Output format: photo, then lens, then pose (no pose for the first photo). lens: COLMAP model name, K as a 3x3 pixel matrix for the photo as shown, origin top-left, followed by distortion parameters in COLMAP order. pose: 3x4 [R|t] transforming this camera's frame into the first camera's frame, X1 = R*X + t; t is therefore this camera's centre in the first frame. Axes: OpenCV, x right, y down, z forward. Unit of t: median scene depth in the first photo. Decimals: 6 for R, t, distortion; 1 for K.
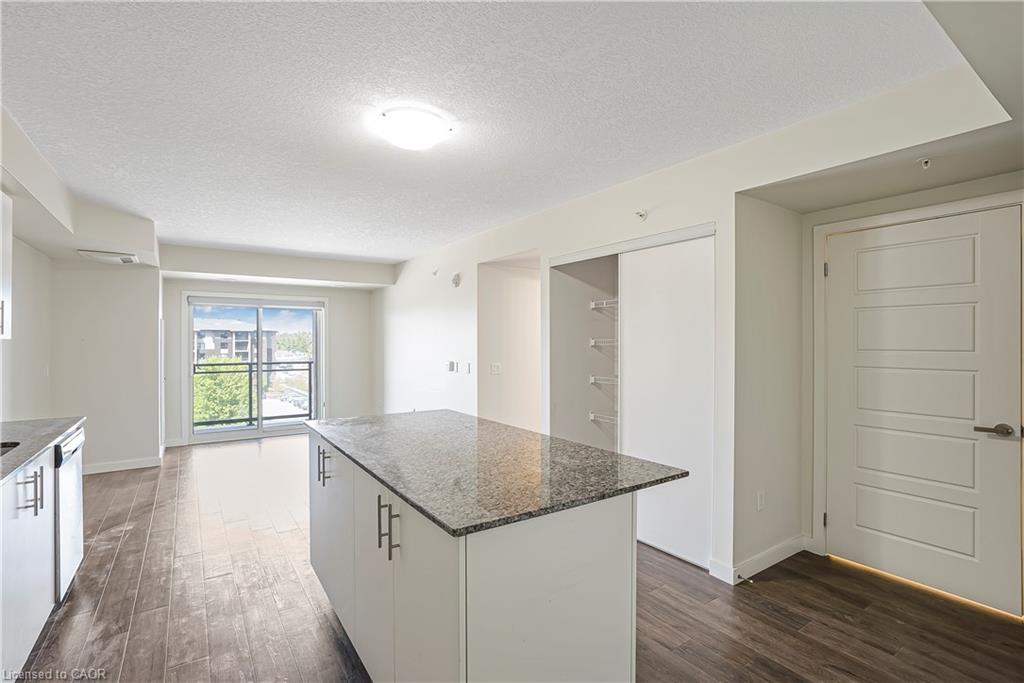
lens RADIAL K [[471.4, 0, 518.2], [0, 471.4, 343.5], [0, 0, 1]] dist [-0.043087, 0.017226]
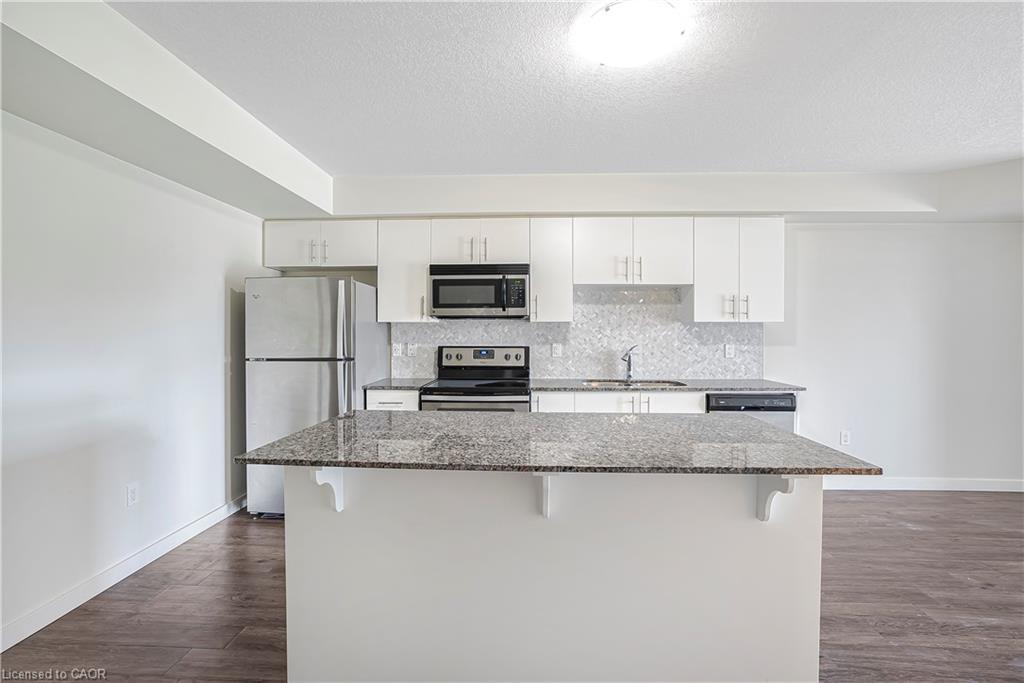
lens RADIAL K [[471.4, 0, 513.1], [0, 471.4, 338.5], [0, 0, 1]] dist [-0.043087, 0.017226]
pose [[-0.613462, 0.008757, -0.789676, 0.178121], [-0.003922, 0.999892, 0.014135, 0.008838], [0.789715, 0.011768, -0.613361, 0.475032]]
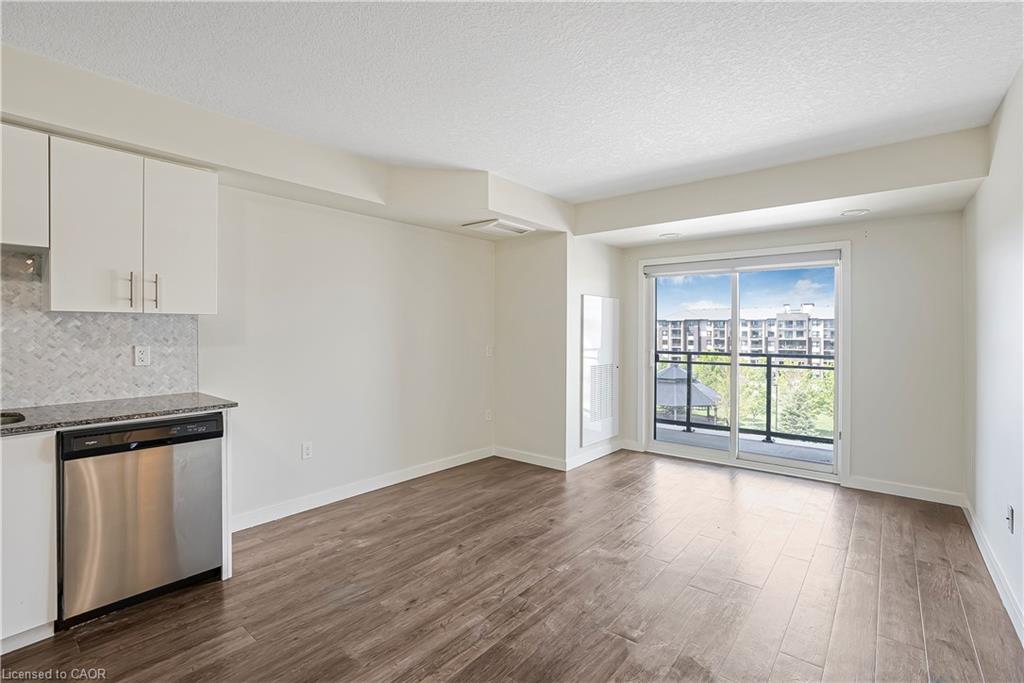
lens RADIAL K [[471.4, 0, 509.2], [0, 471.4, 334.3], [0, 0, 1]] dist [-0.043087, 0.017226]
pose [[0.256060, 0.011549, -0.966592, 0.009281], [-0.005405, 0.999930, 0.010516, 0.007495], [0.966646, 0.002532, 0.256105, 0.532066]]
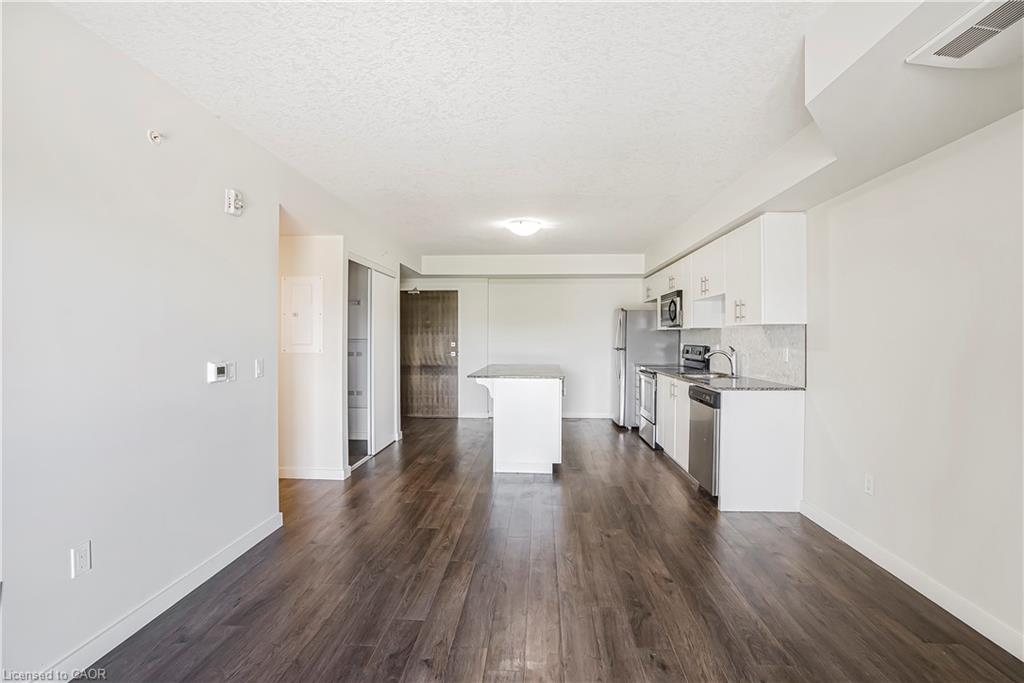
lens RADIAL K [[471.4, 0, 513.3], [0, 471.4, 338.7], [0, 0, 1]] dist [-0.043087, 0.017226]
pose [[-0.780021, -0.005268, 0.625731, -0.544438], [-0.001284, 0.999976, 0.006819, 0.009407], [-0.625752, 0.004515, -0.780009, 0.964825]]
